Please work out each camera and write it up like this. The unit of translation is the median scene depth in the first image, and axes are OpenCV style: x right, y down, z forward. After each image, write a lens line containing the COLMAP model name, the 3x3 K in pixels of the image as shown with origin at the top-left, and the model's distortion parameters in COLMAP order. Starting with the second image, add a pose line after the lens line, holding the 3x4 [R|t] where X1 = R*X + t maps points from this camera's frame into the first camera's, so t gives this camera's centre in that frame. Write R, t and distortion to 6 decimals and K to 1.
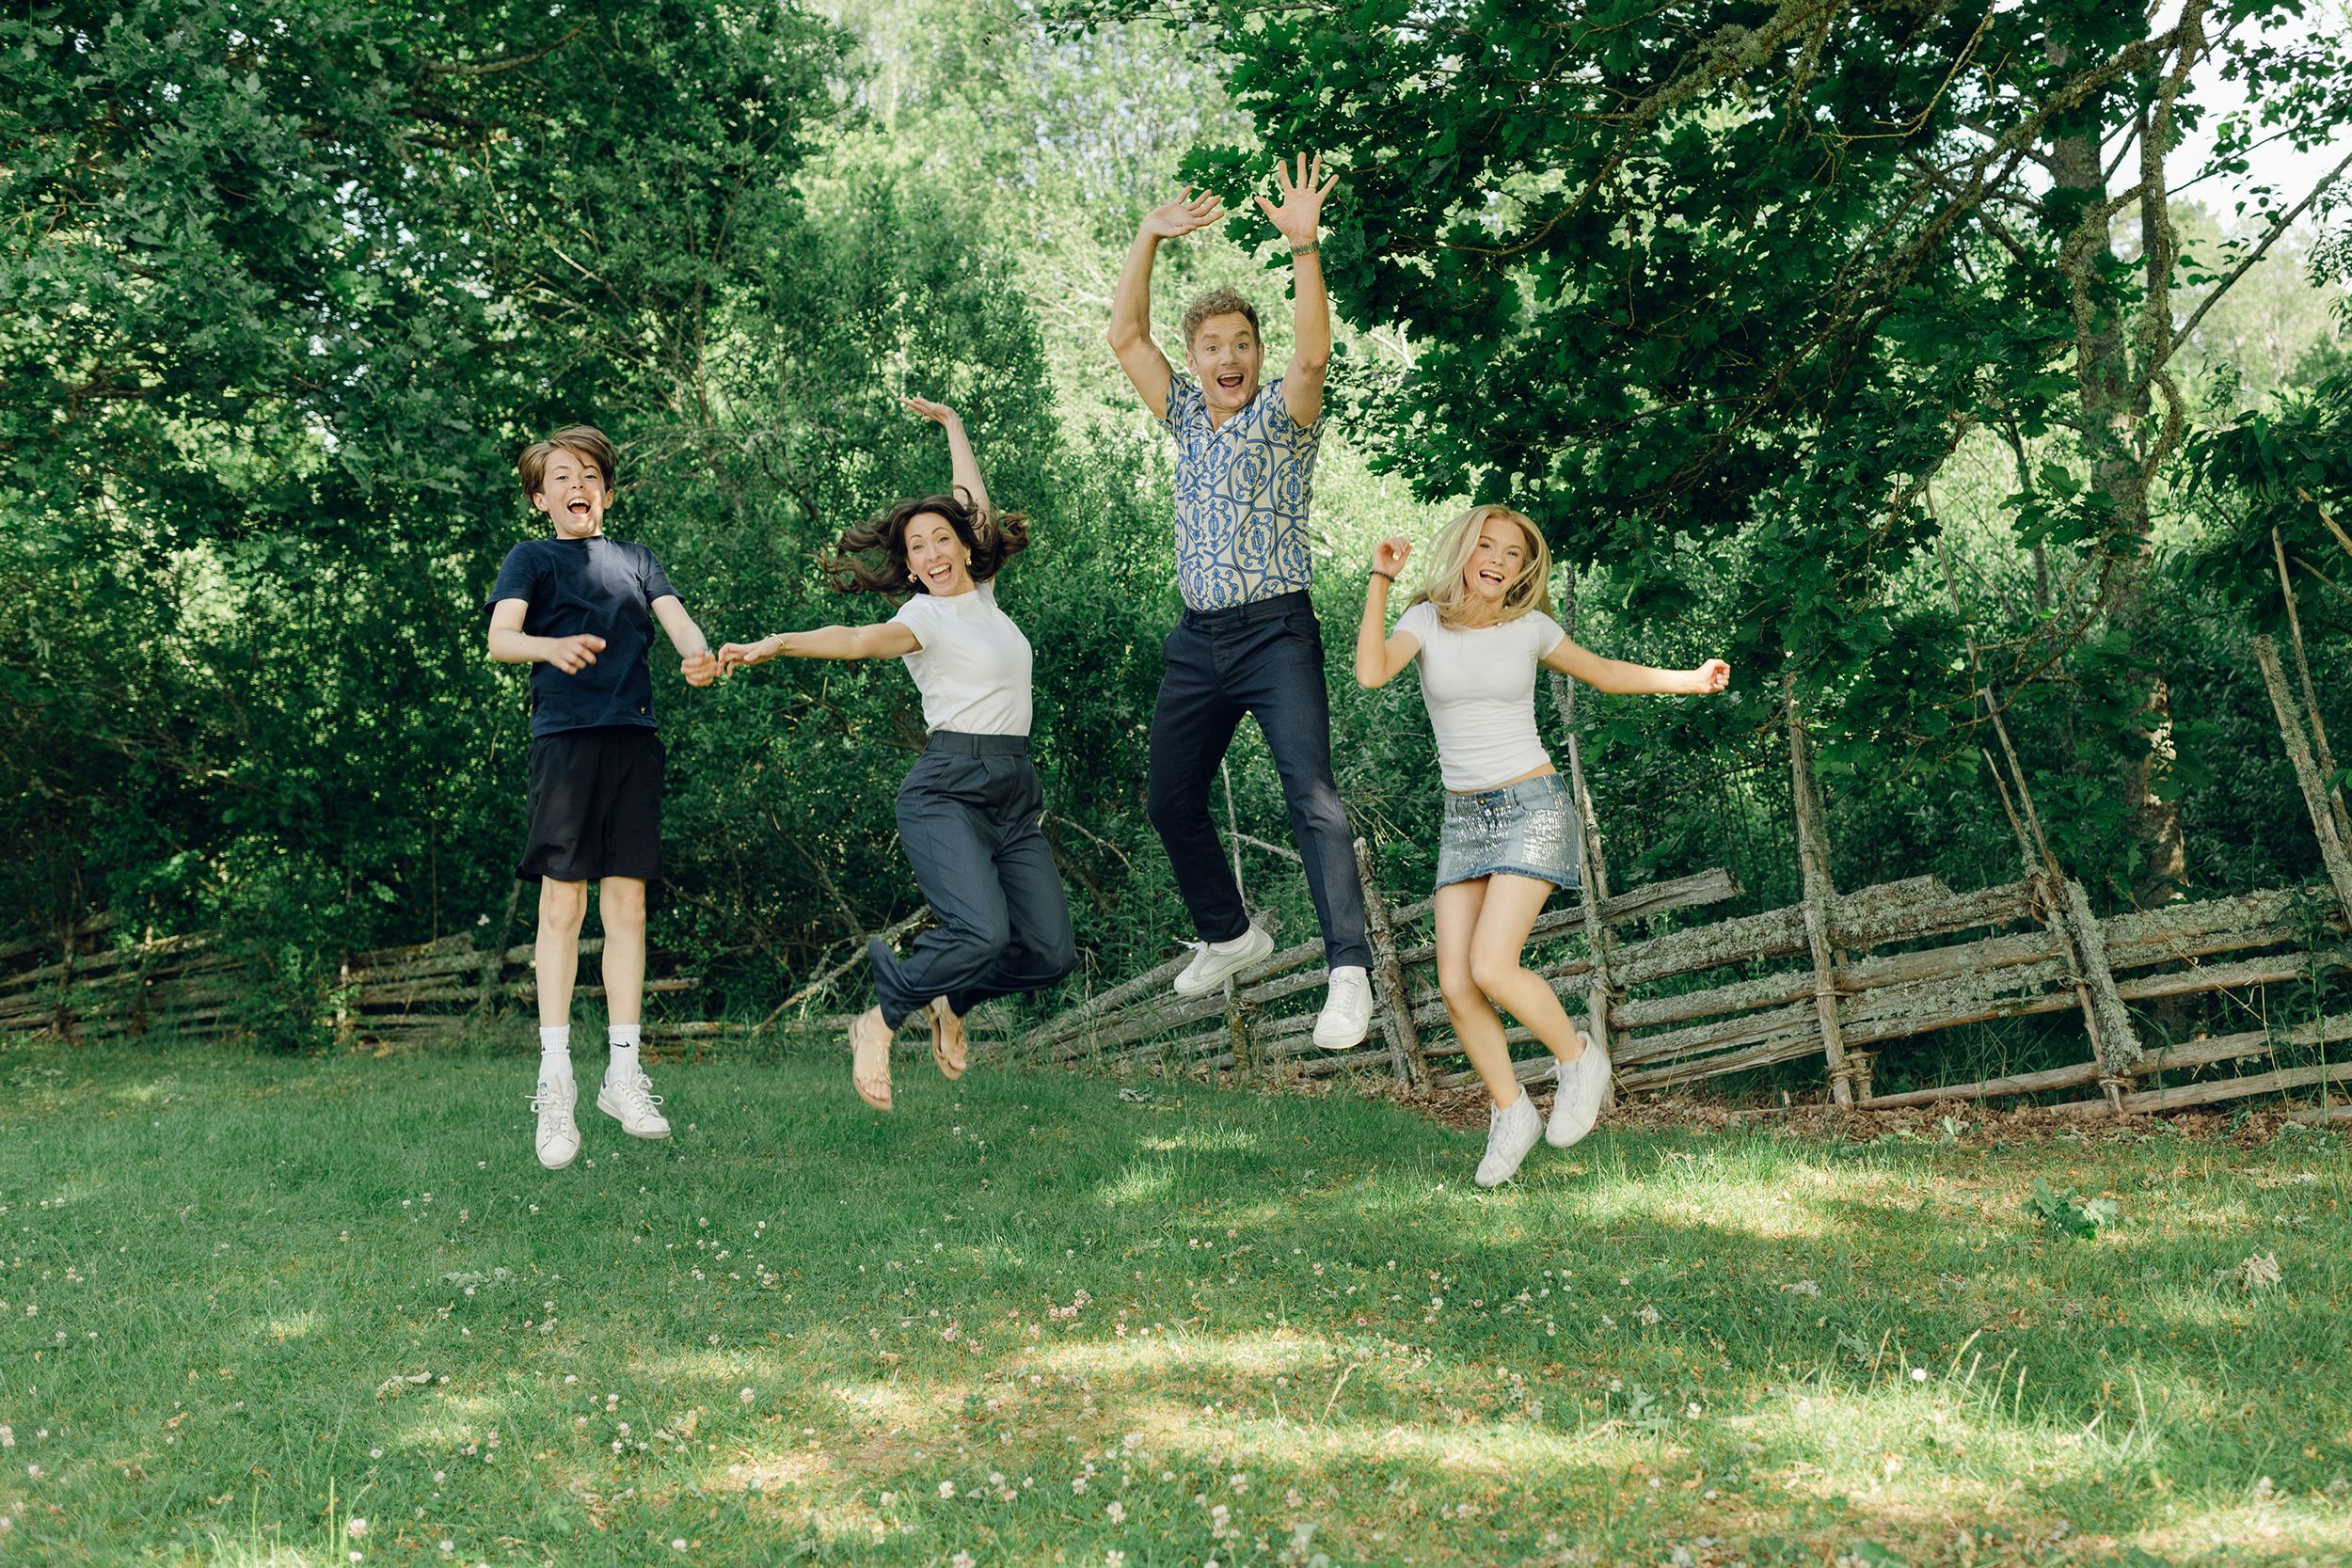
lens RADIAL K [[2569.5, 0, 1264.4], [0, 2569.5, 680.9], [0, 0, 1]] dist [0.016106, 0.008023]
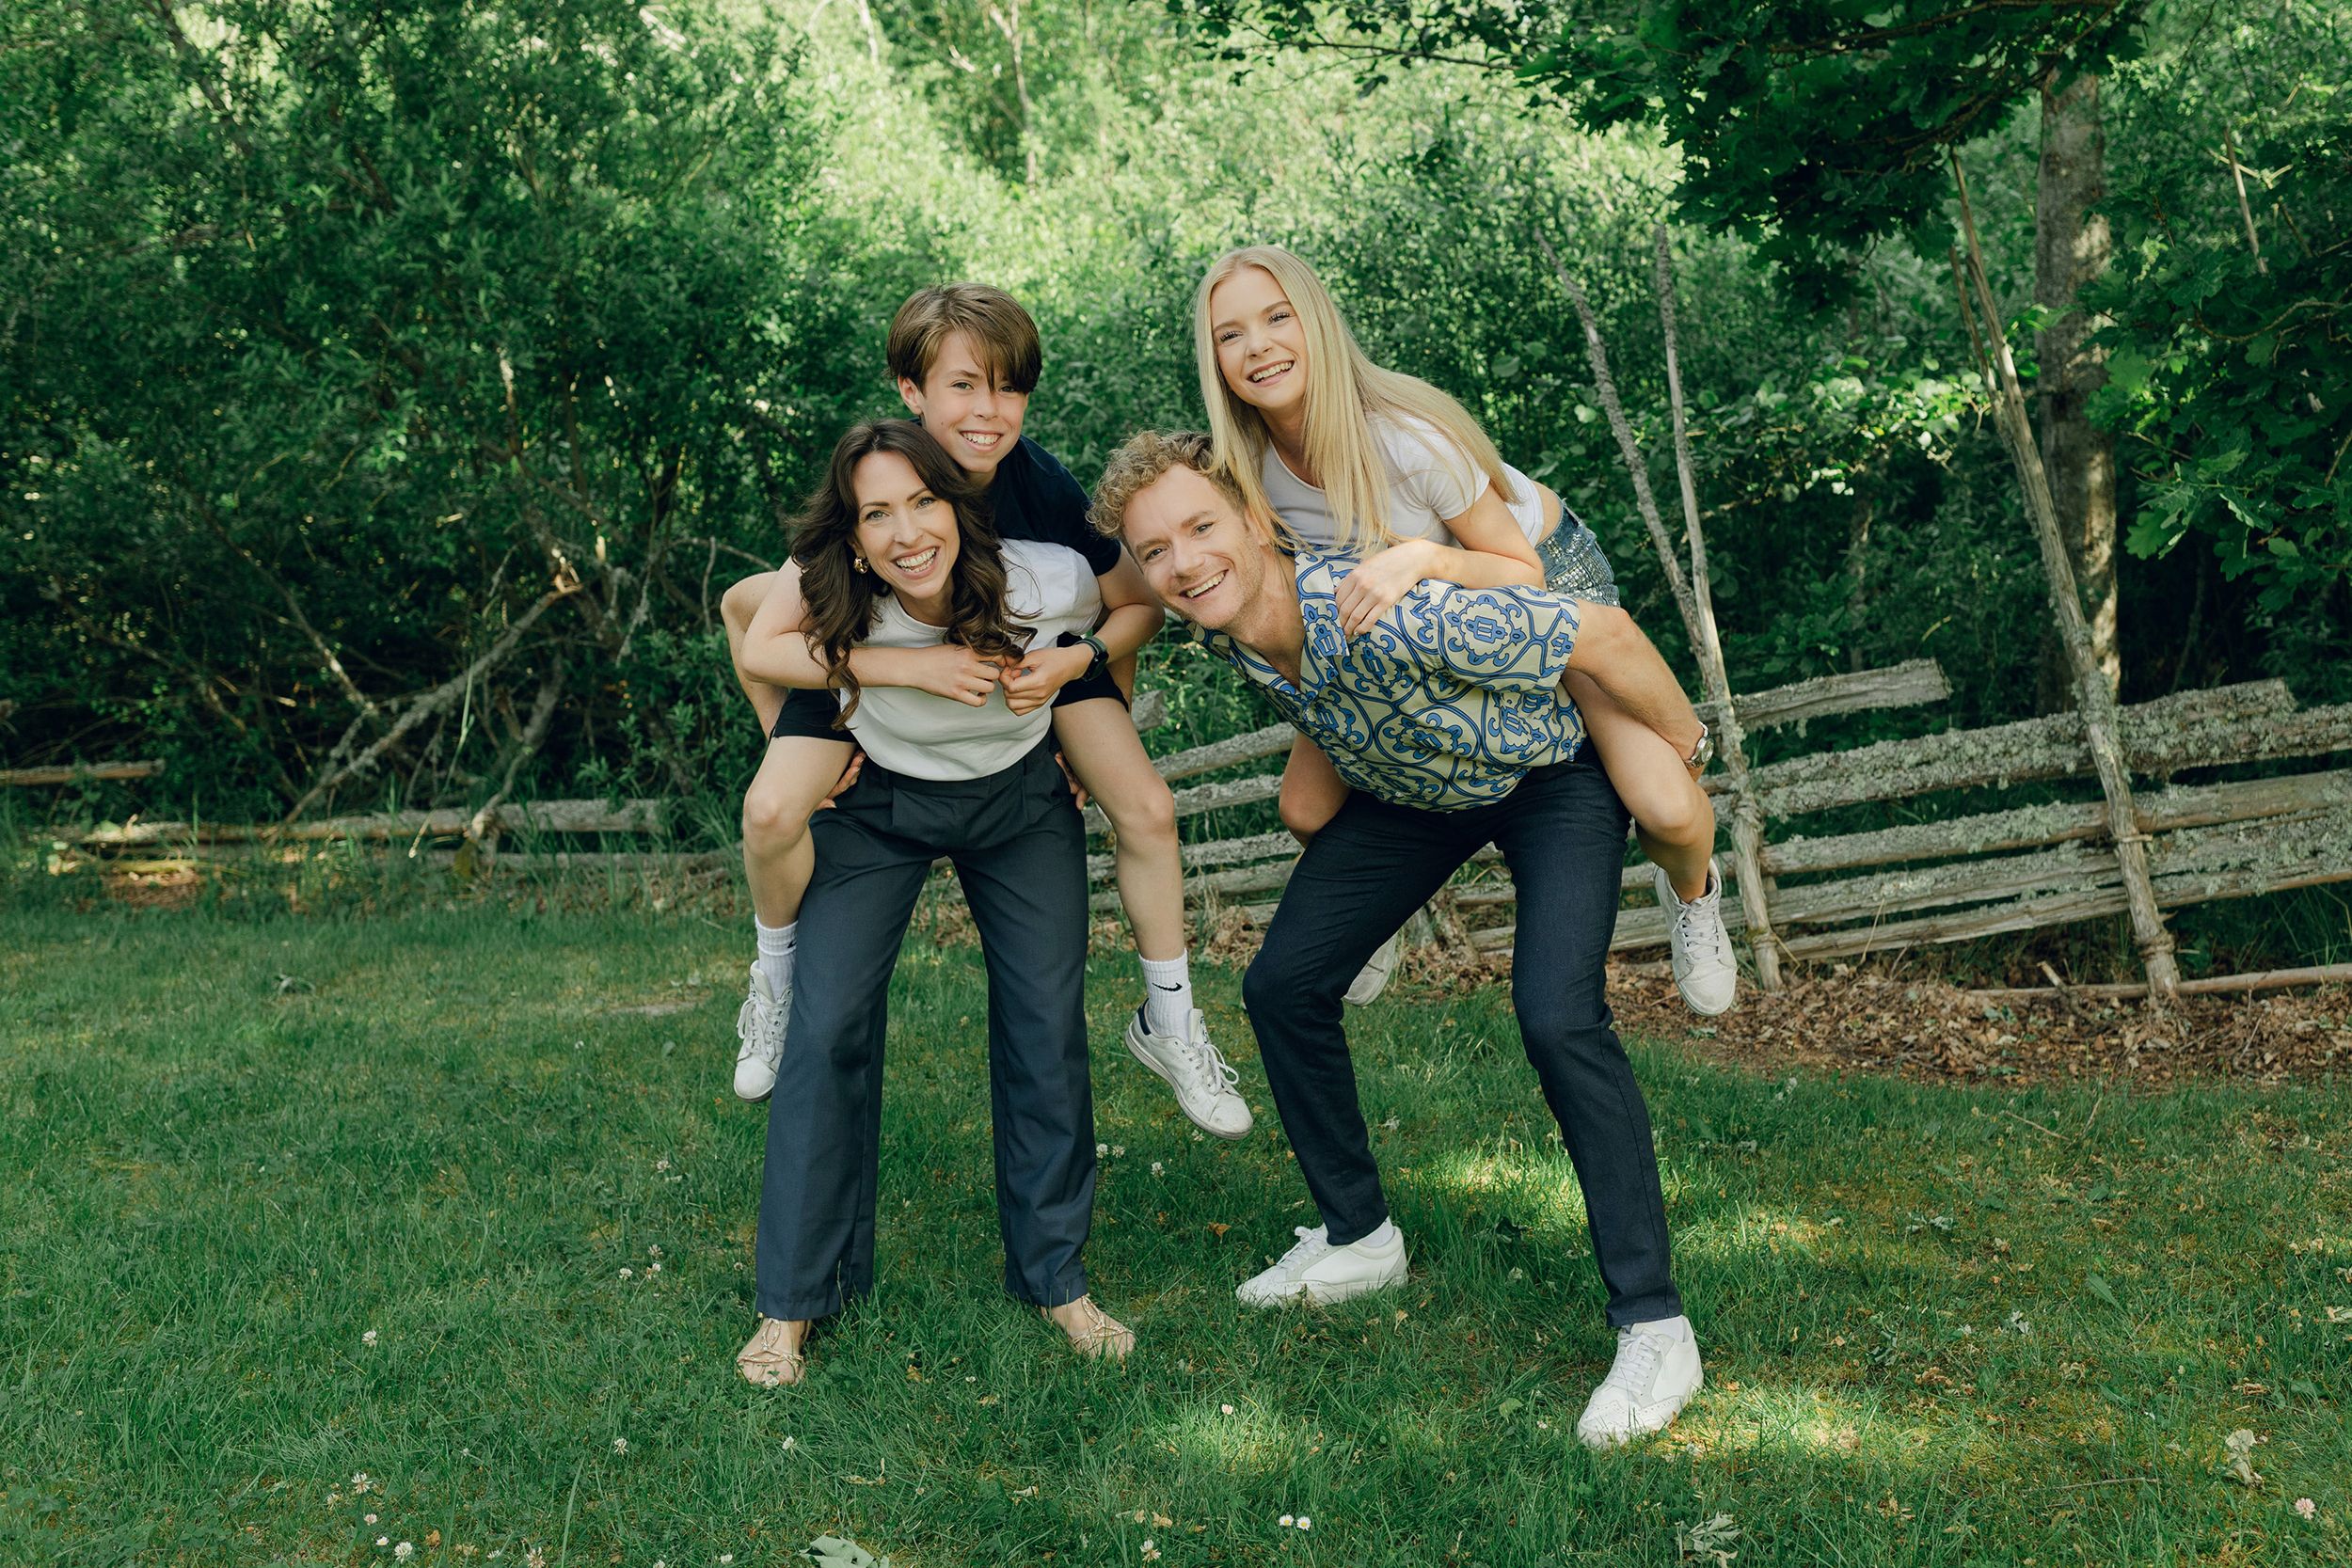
lens RADIAL K [[2434.2, 0, 1257.9], [0, 2434.2, 728.2], [0, 0, 1]] dist [0.009508, -0.015335]
pose [[0.945136, -0.019094, 0.326117, -0.245309], [-0.031361, 0.988376, 0.148757, -0.005955], [-0.325167, -0.150823, 0.933552, 0.430657]]
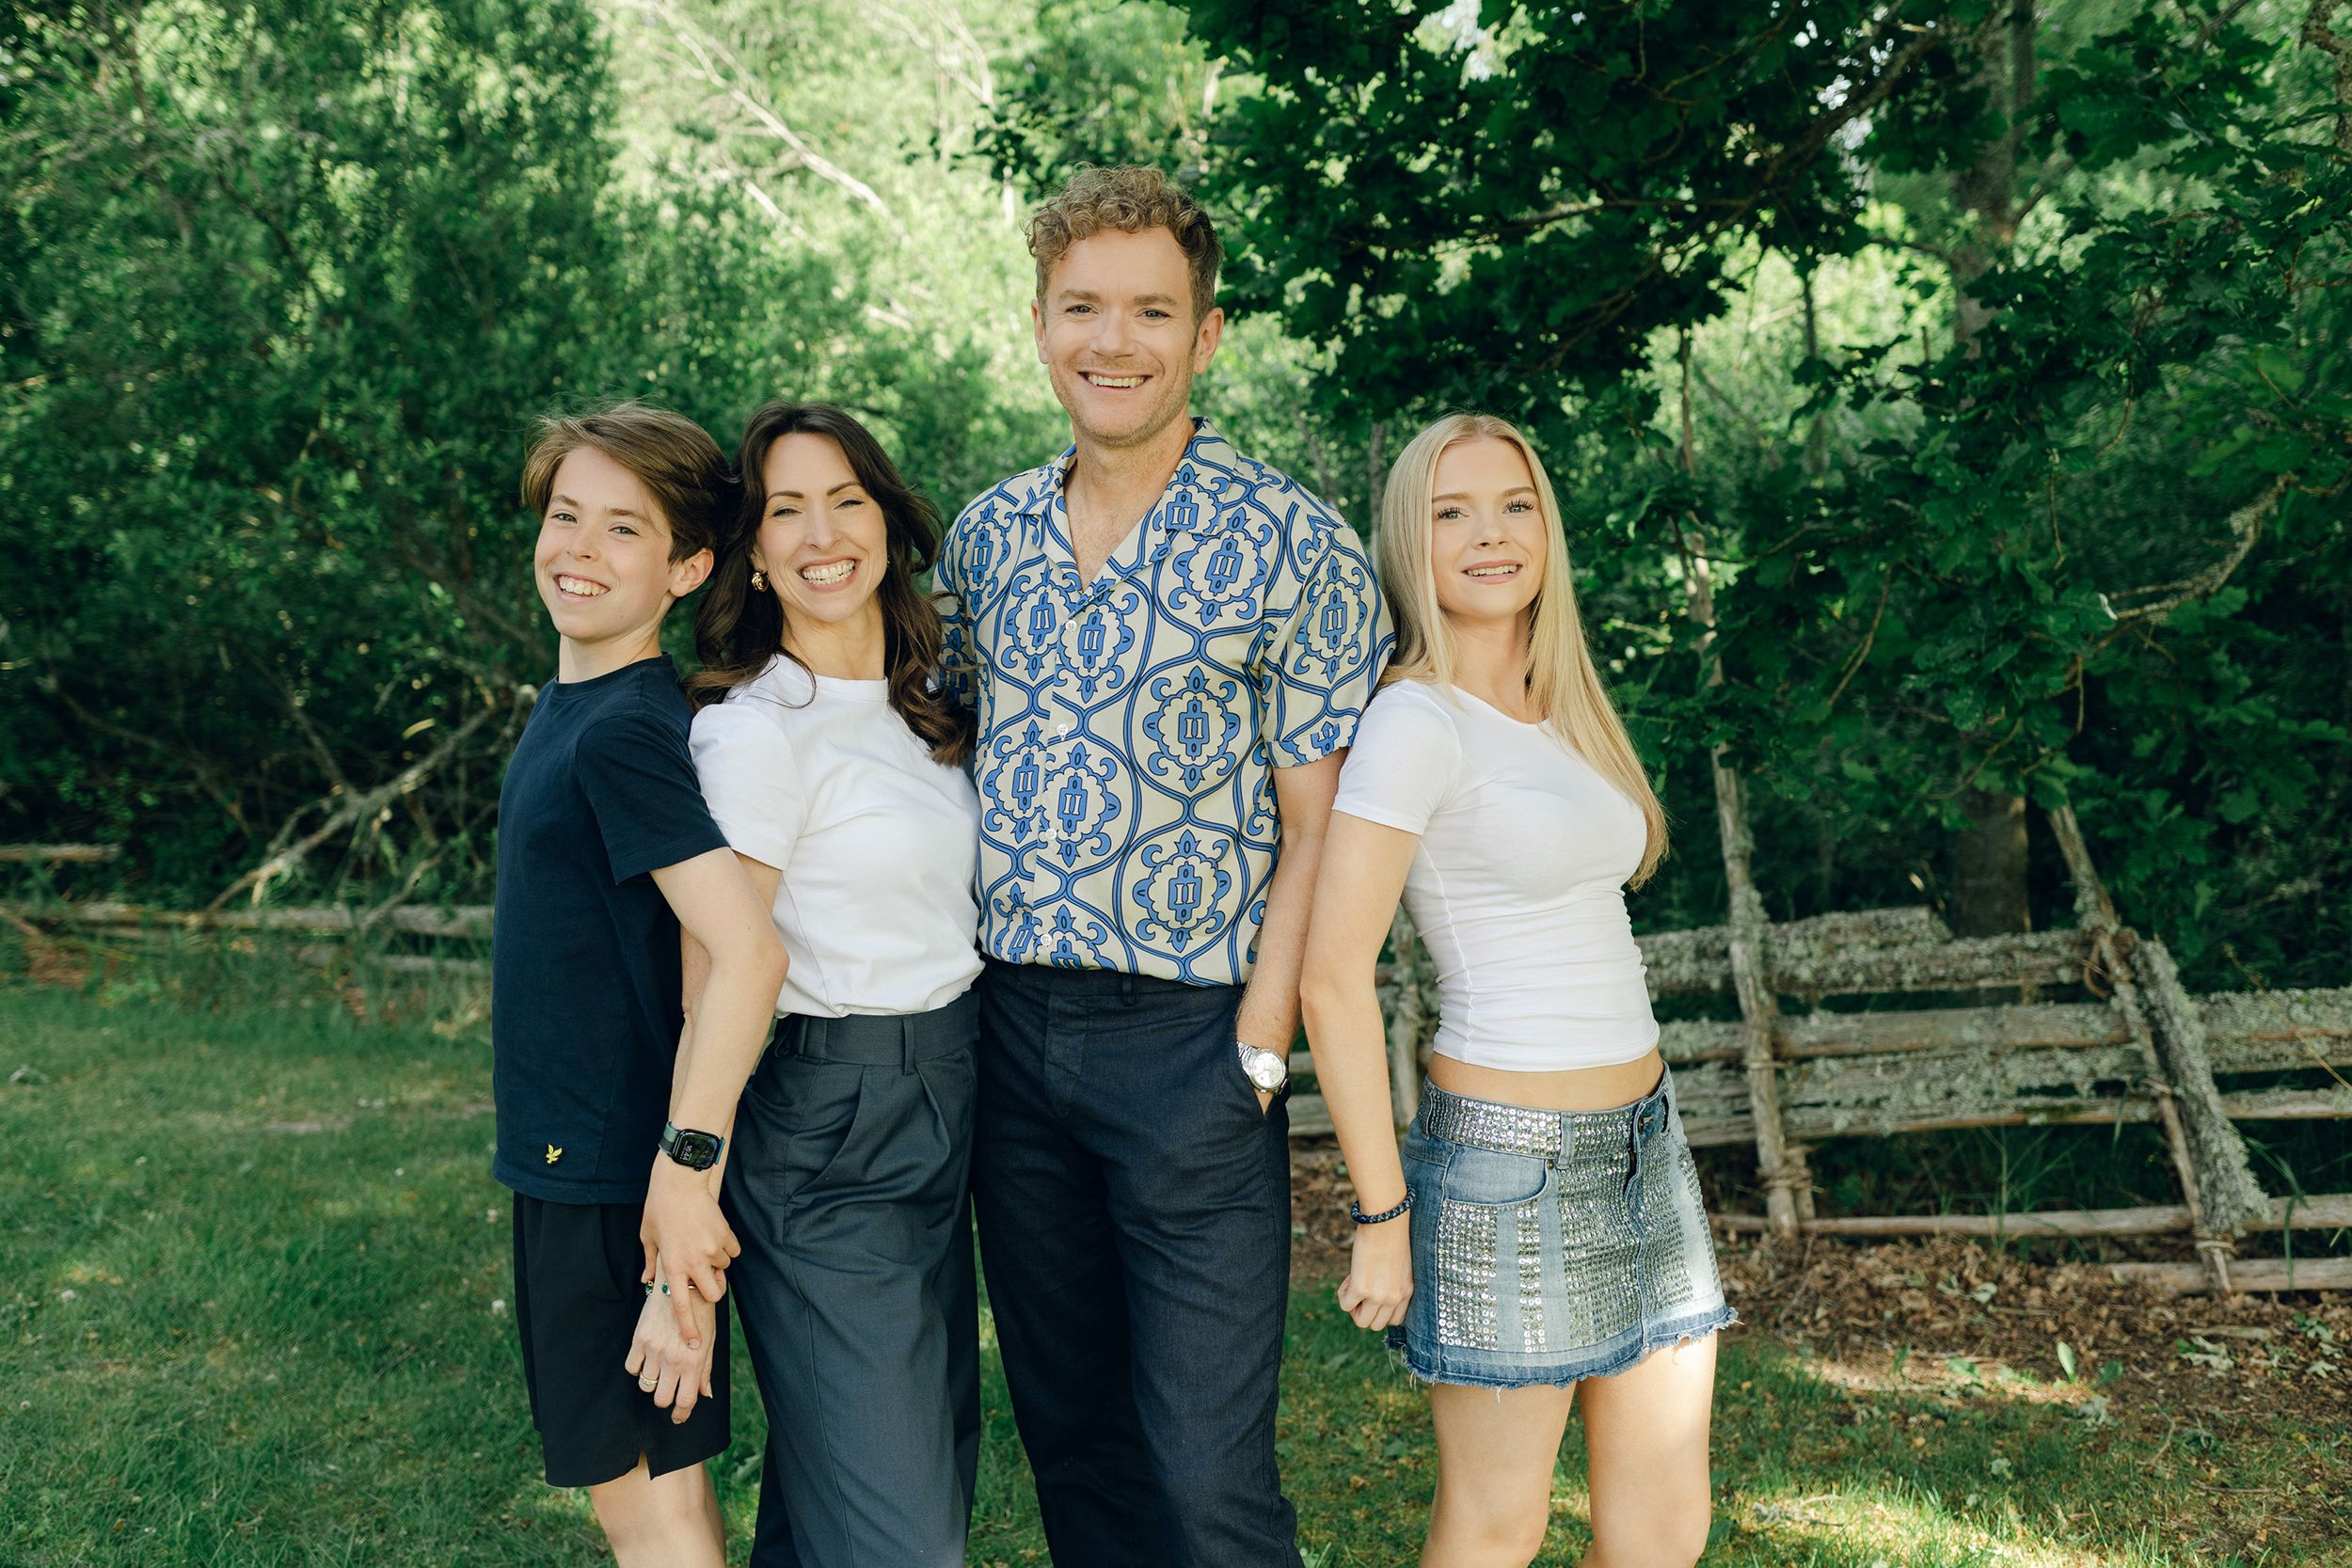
lens RADIAL K [[2452.8, 0, 1124.7], [0, 2452.8, 700.1], [0, 0, 1]] dist [0.012938, -0.026503]
pose [[0.986585, 0.042098, 0.157728, -0.064294], [-0.059316, 0.992585, 0.106100, -0.038578], [-0.152092, -0.114033, 0.981766, 0.374598]]
